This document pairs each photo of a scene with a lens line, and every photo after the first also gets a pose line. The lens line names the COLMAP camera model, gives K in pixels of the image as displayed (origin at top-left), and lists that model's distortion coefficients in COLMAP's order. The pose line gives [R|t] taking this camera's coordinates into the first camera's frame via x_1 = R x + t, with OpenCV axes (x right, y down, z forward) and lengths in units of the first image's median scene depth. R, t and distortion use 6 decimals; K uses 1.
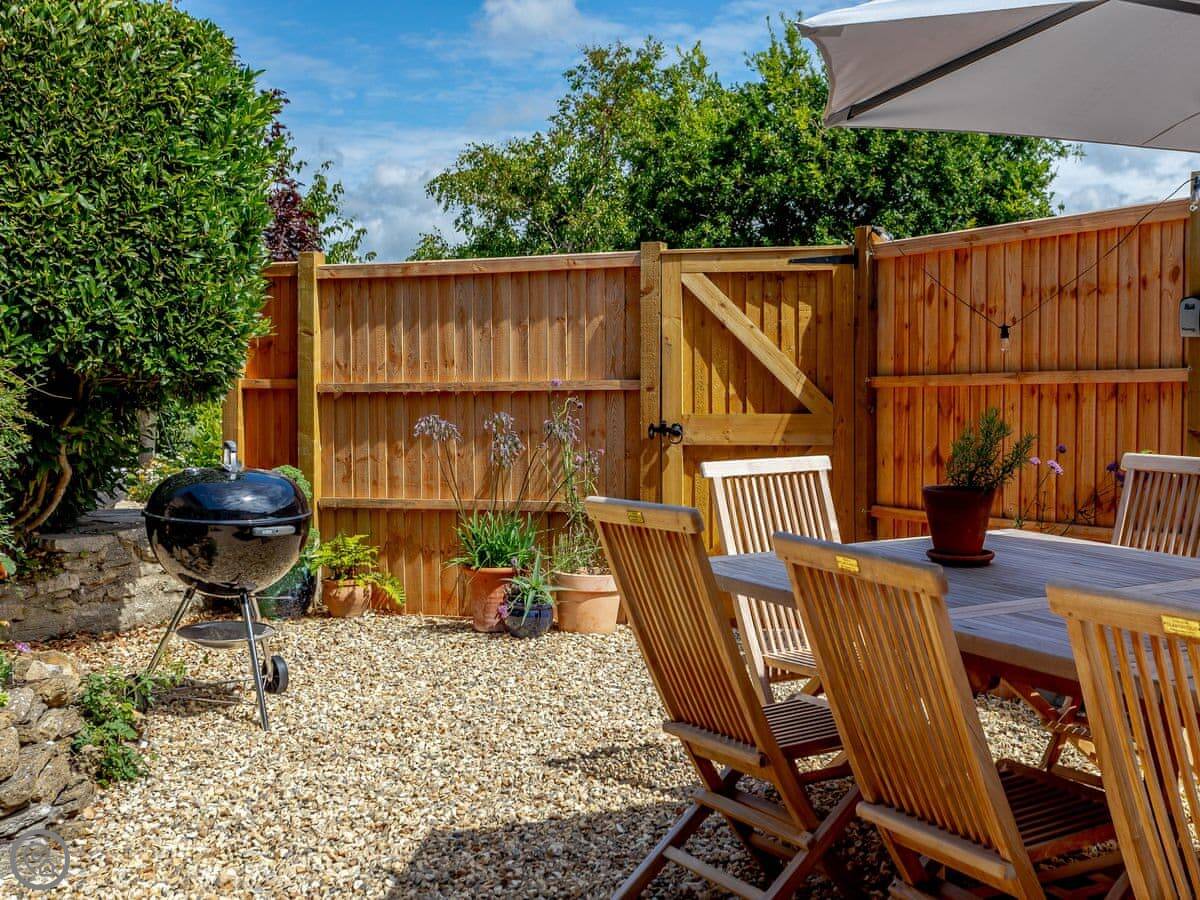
lens RADIAL K [[1506.1, 0, 703.4], [0, 1506.1, 465.2], [0, 0, 1]] dist [-0.000584, 0.019497]
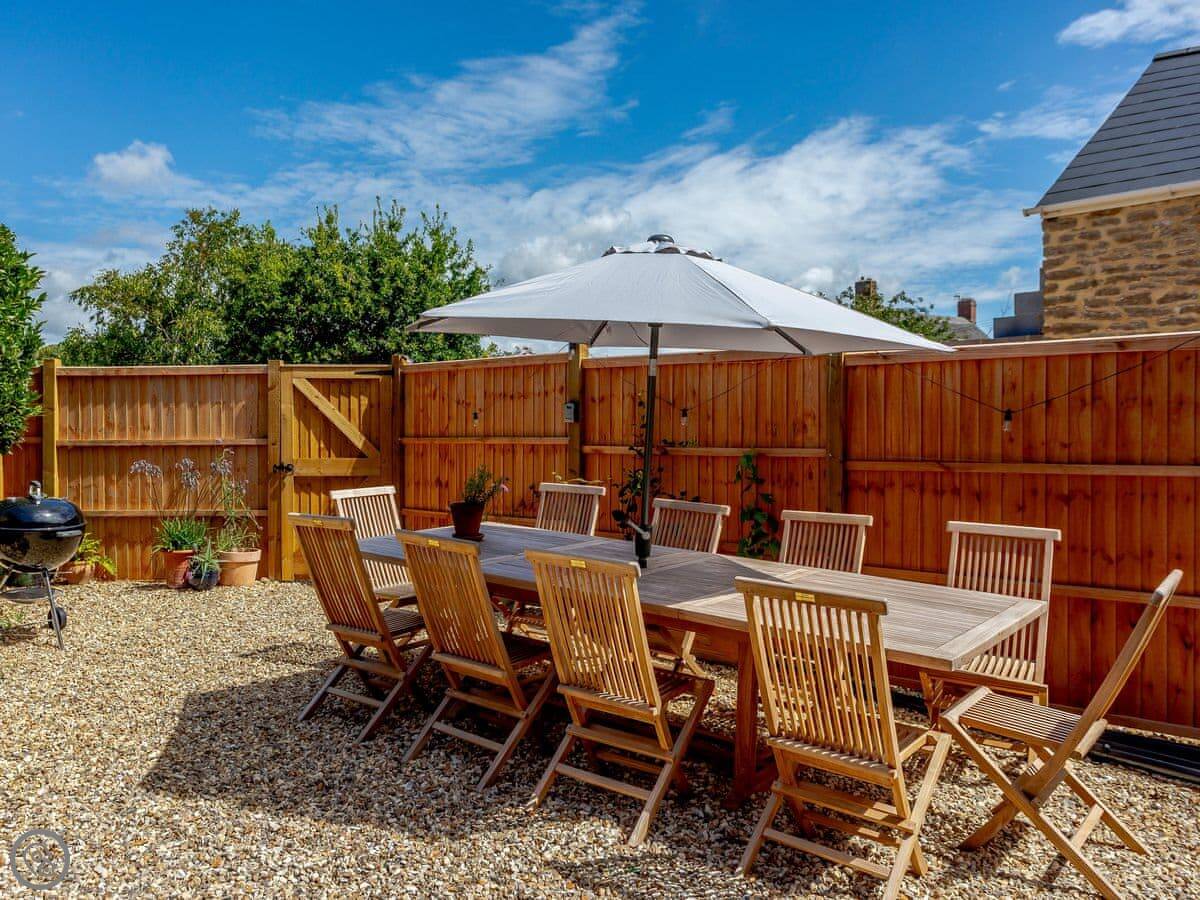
lens RADIAL K [[893.8, 0, 600.0], [0, 893.8, 450.0], [0, 0, 1]] dist [0.000061, 0.001801]
pose [[0.938131, 0.002169, 0.346275, -0.041820], [0.008909, 0.999498, -0.030399, -0.009560], [-0.346167, 0.031603, 0.937641, -0.107034]]
